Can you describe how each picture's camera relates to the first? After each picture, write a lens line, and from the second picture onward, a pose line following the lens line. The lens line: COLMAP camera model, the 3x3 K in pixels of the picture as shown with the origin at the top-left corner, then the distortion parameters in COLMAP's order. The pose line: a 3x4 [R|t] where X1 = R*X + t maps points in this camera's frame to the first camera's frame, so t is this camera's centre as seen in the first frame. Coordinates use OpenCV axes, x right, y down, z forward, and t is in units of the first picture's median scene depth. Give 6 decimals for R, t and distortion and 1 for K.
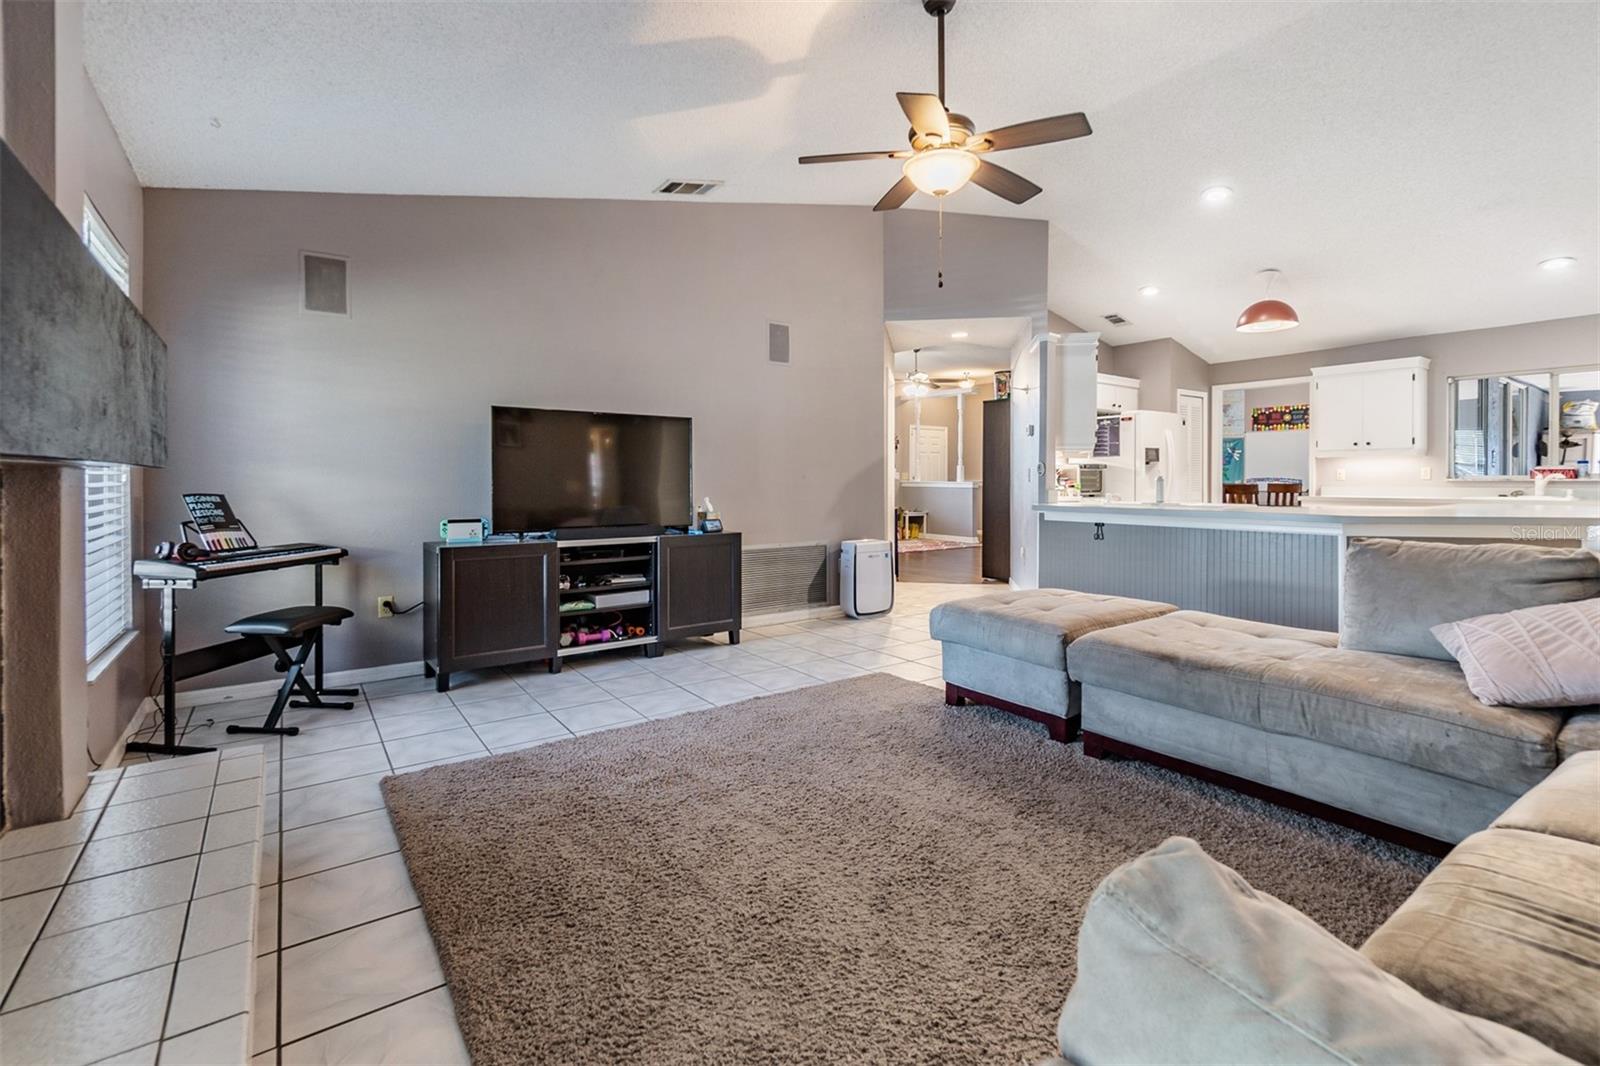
lens RADIAL K [[703.5, 0, 829.5], [0, 703.5, 476.4], [0, 0, 1]] dist [-0.002152, -0.000096]
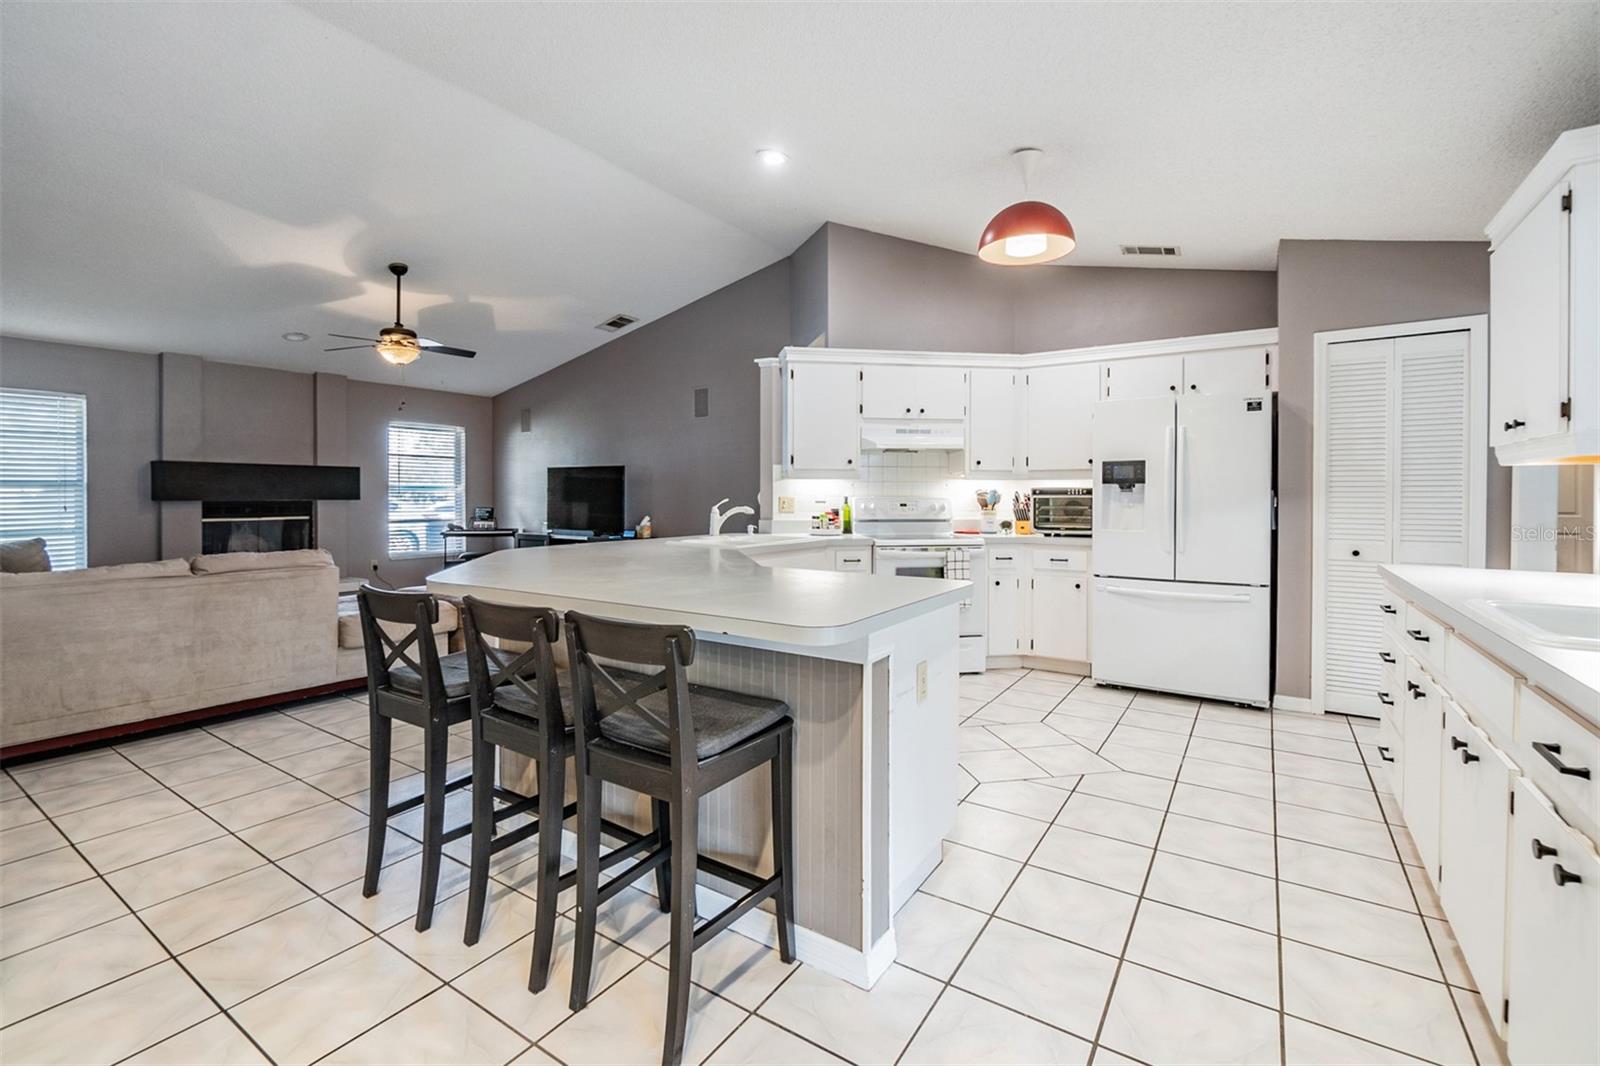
lens RADIAL K [[714.3, 0, 788.5], [0, 714.3, 496.7], [0, 0, 1]] dist [-0.001537, 0.000367]
pose [[0.328596, 0.002497, -0.944467, 1.150896], [-0.001159, 0.999997, 0.002241, -0.013339], [0.944470, 0.000358, 0.328598, 0.650982]]
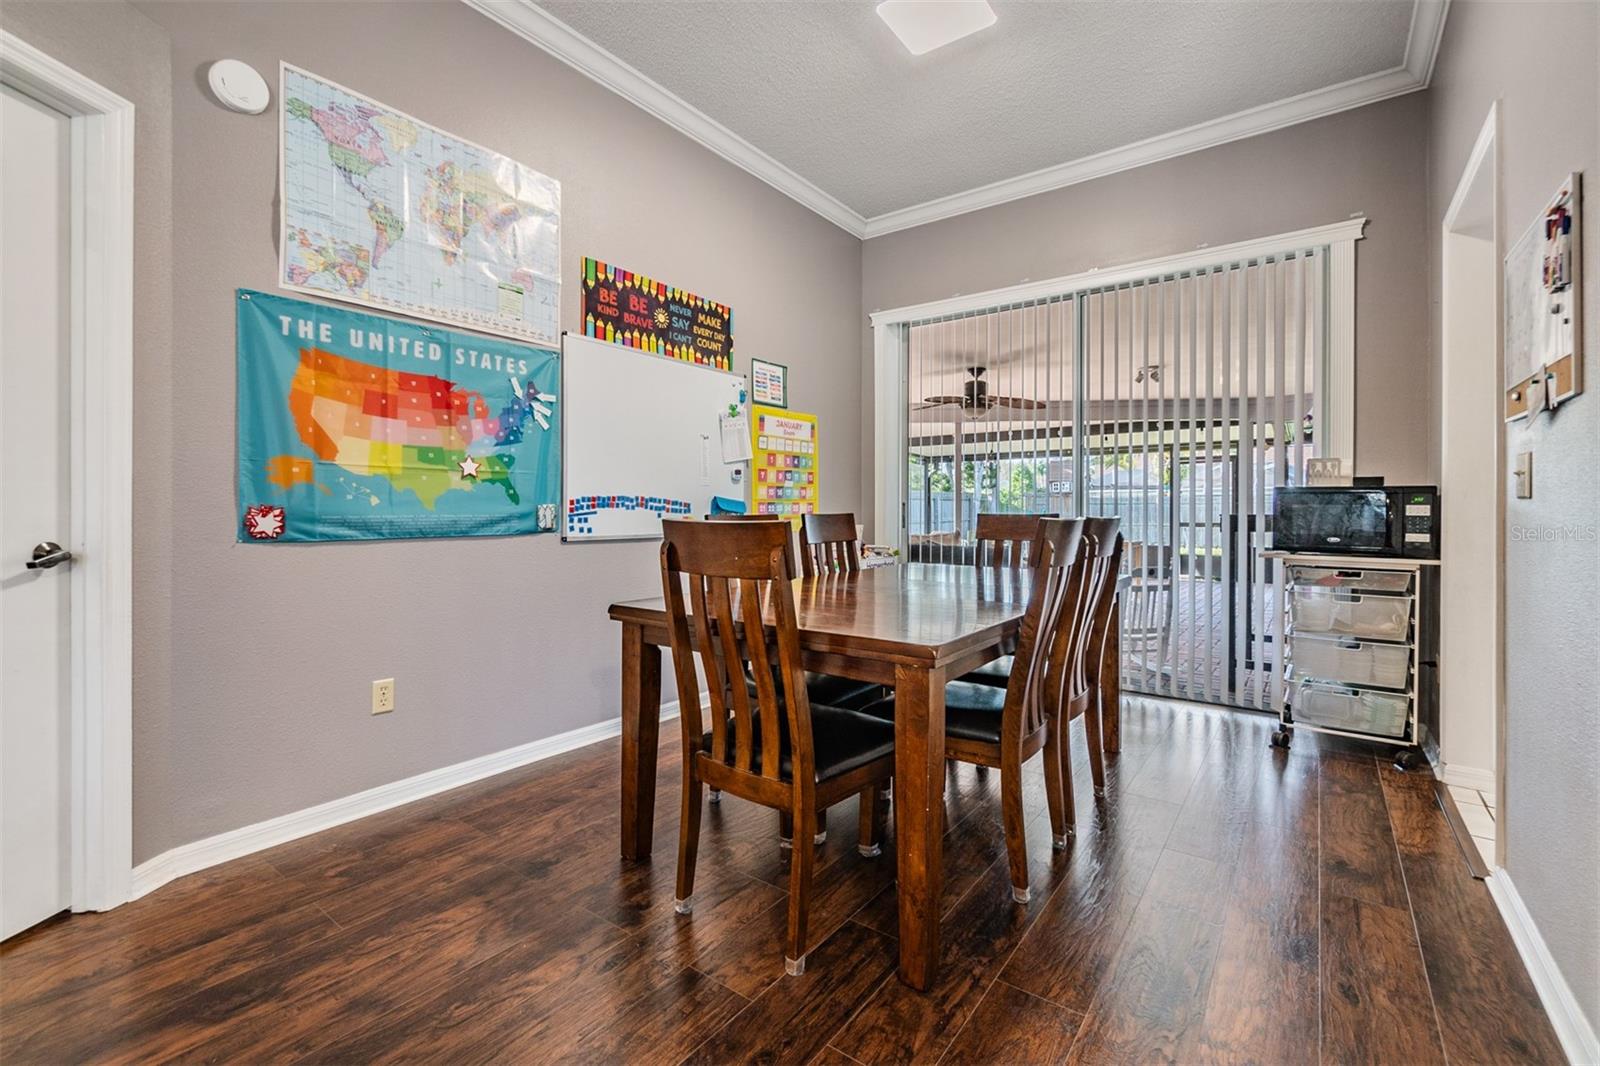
lens RADIAL K [[699.3, 0, 789.5], [0, 699.3, 512.2], [0, 0, 1]] dist [-0.002649, 0.000025]
pose [[-0.276583, -0.002861, 0.960986, 0.572736], [0.000195, 0.999995, 0.003033, 0.015438], [-0.960990, 0.001026, -0.276581, 1.900293]]
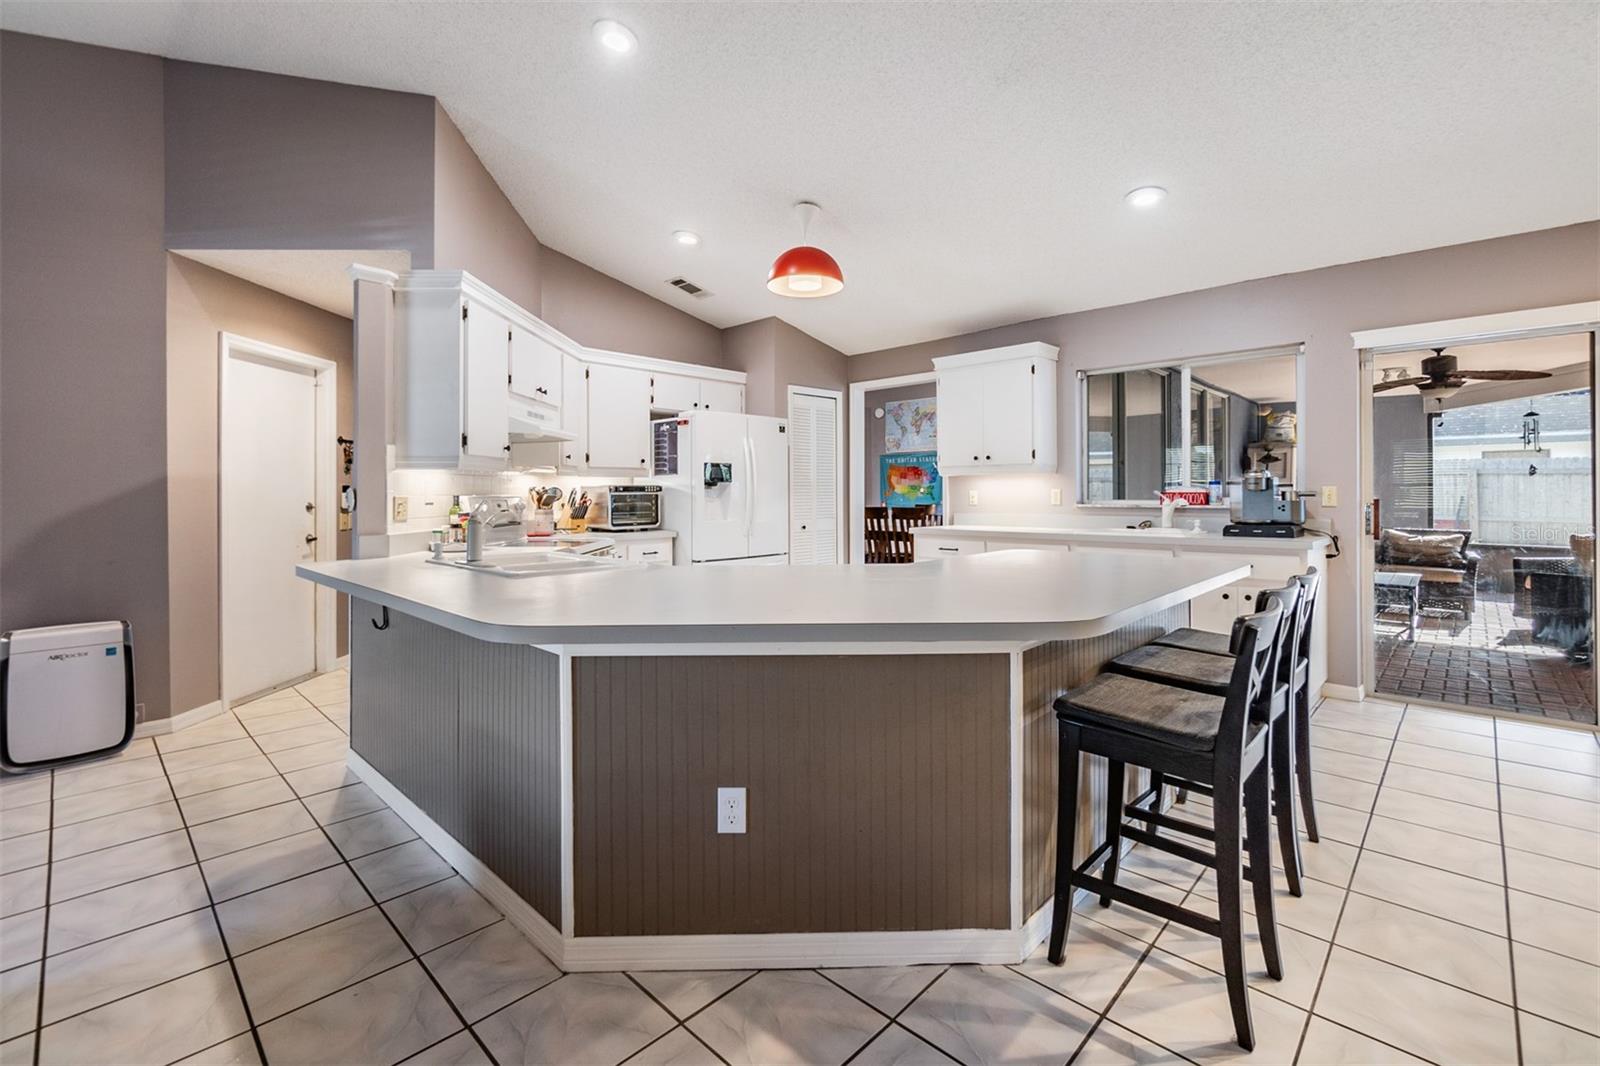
lens RADIAL K [[706.1, 0, 801.9], [0, 706.1, 489.4], [0, 0, 1]] dist [0.000360, 0.000038]
pose [[0.986136, -0.005189, 0.165857, 0.517465], [0.005552, 0.999983, -0.001723, -0.014189], [-0.165846, 0.002620, 0.986148, 0.332570]]
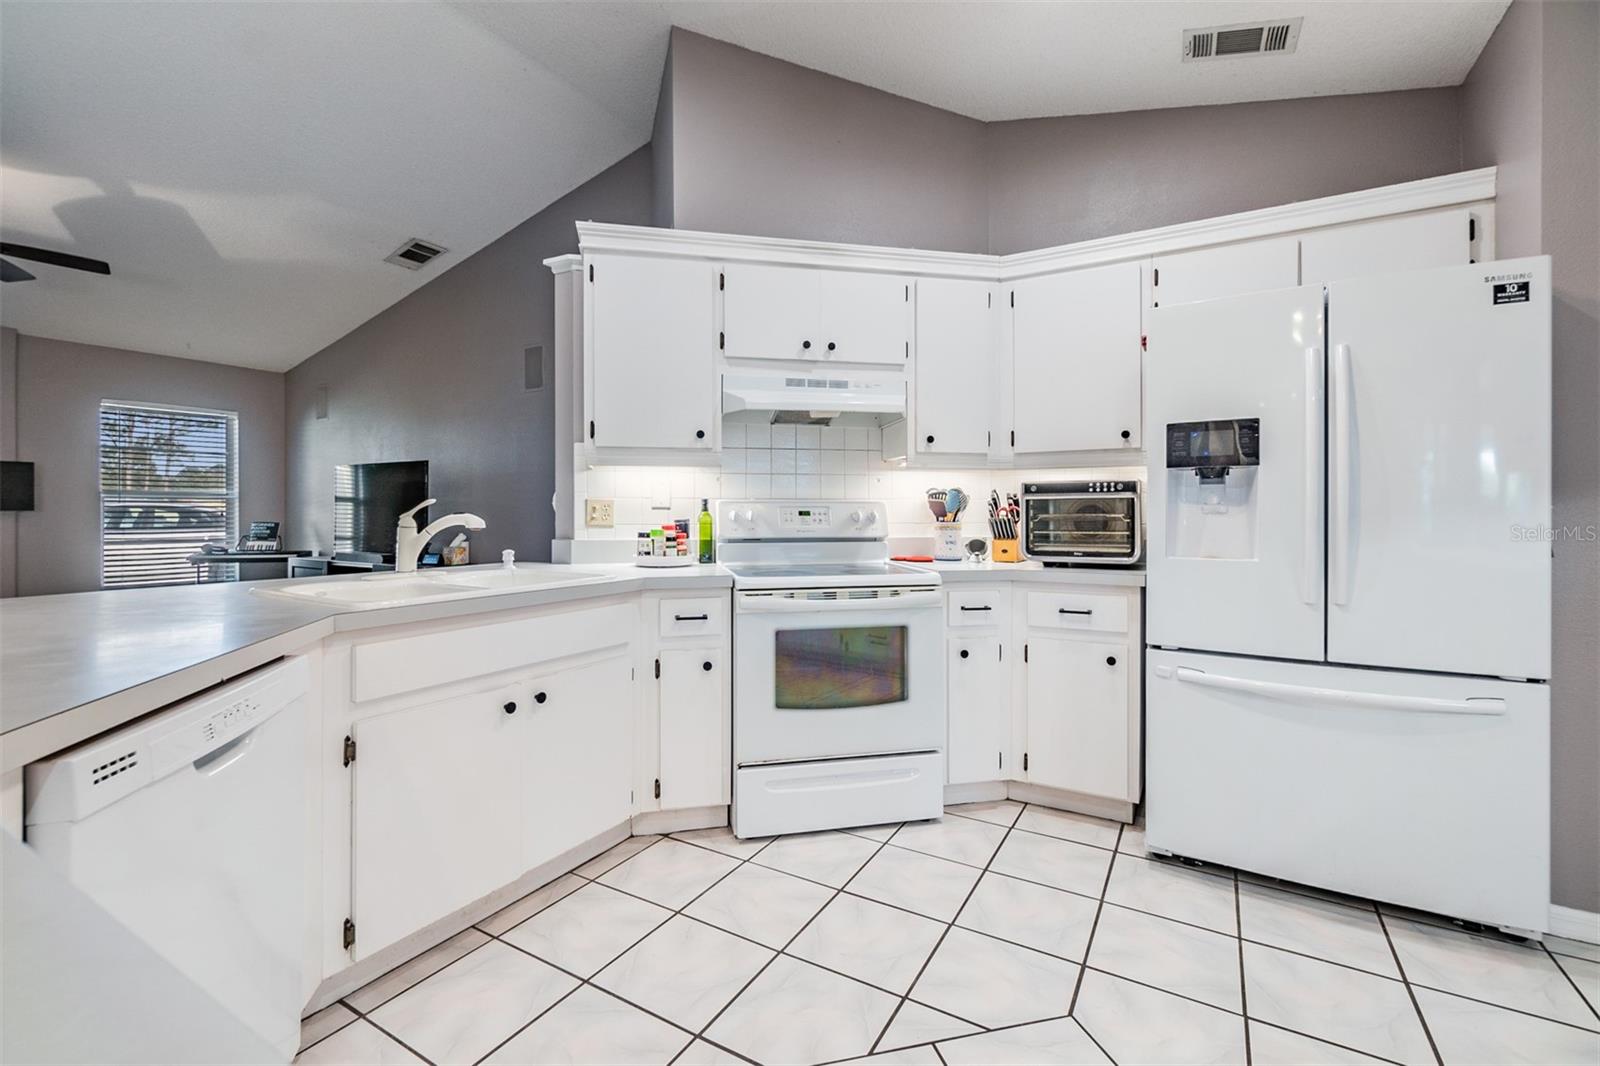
lens RADIAL K [[699.3, 0, 789.5], [0, 699.3, 512.2], [0, 0, 1]] dist [-0.002649, 0.000025]
pose [[0.377940, 0.000427, -0.925830, 0.817392], [0.000545, 1.000000, 0.000683, -0.002008], [0.925830, -0.000763, 0.377940, 0.881702]]
